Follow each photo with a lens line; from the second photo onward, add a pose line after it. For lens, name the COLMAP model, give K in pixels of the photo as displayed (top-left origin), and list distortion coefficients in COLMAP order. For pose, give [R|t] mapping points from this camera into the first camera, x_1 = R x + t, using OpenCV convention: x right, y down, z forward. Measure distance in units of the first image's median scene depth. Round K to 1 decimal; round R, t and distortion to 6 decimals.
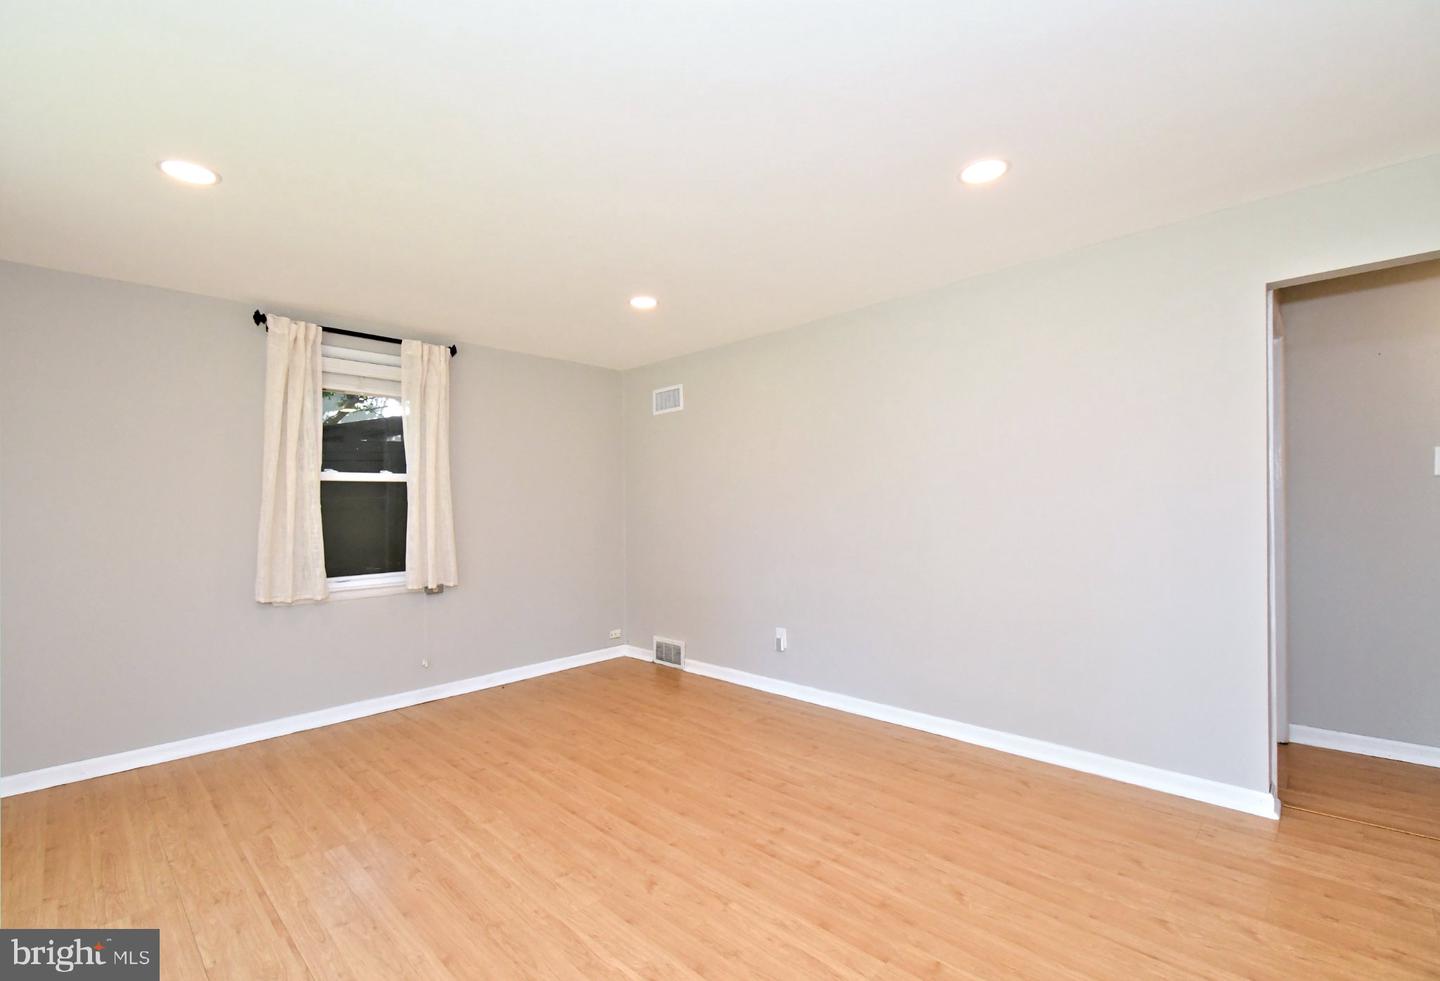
lens RADIAL K [[638.4, 0, 750.3], [0, 638.4, 504.6], [0, 0, 1]] dist [0.055731, -0.029674]
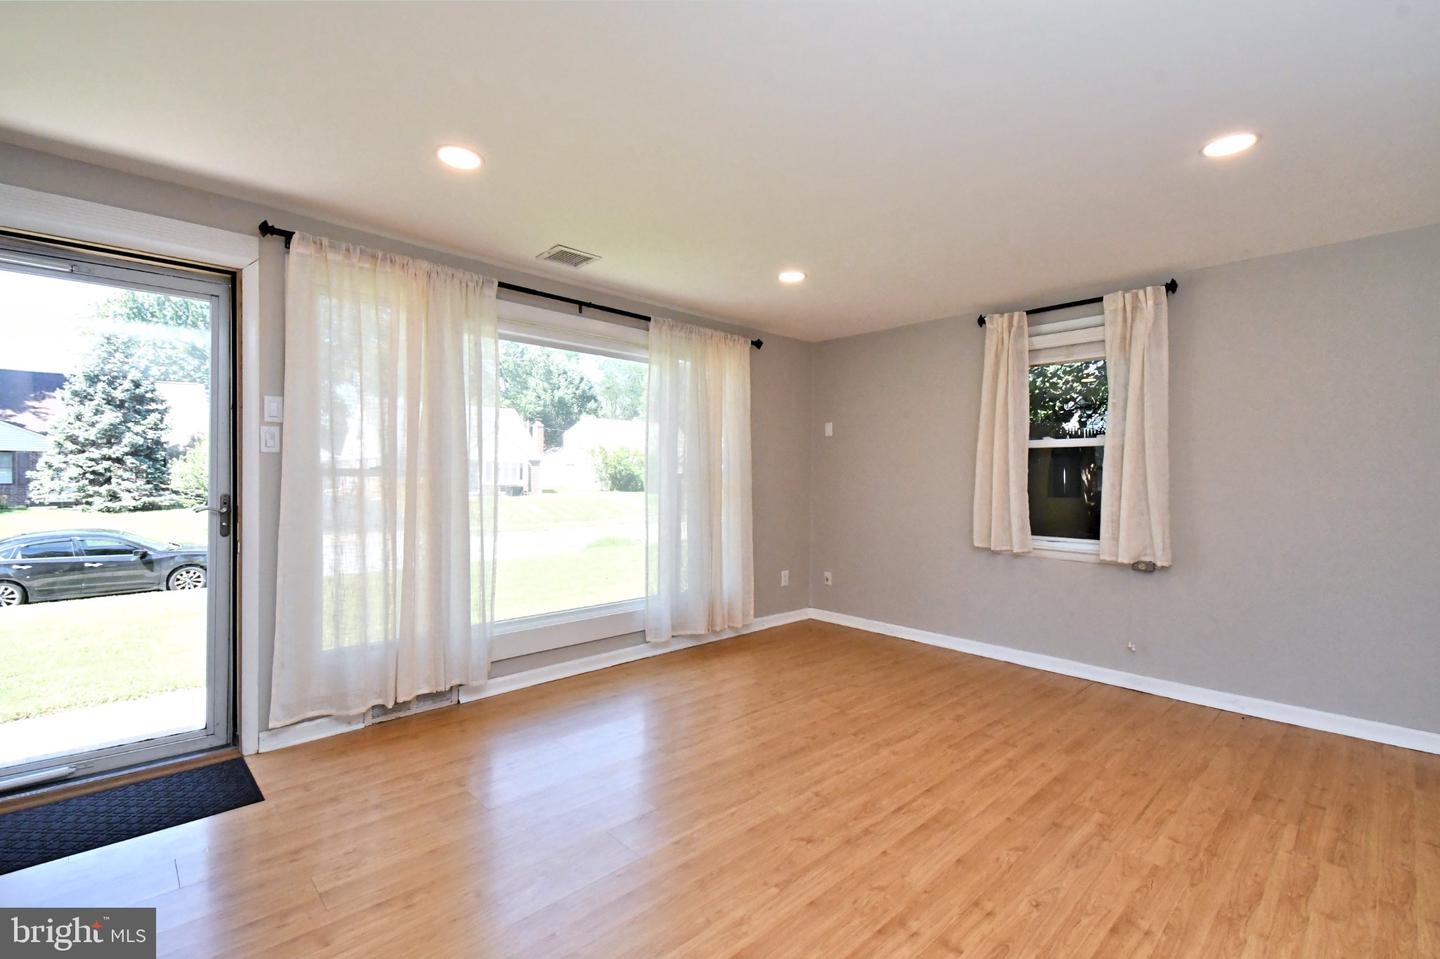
lens RADIAL K [[603.6, 0, 660.6], [0, 603.6, 477.7], [0, 0, 1]] dist [0.001966, 0.000376]
pose [[-0.109821, 0.017084, -0.993805, 0.534569], [-0.010722, 0.999774, 0.018371, 0.002251], [0.993894, 0.012673, -0.109613, 0.578872]]
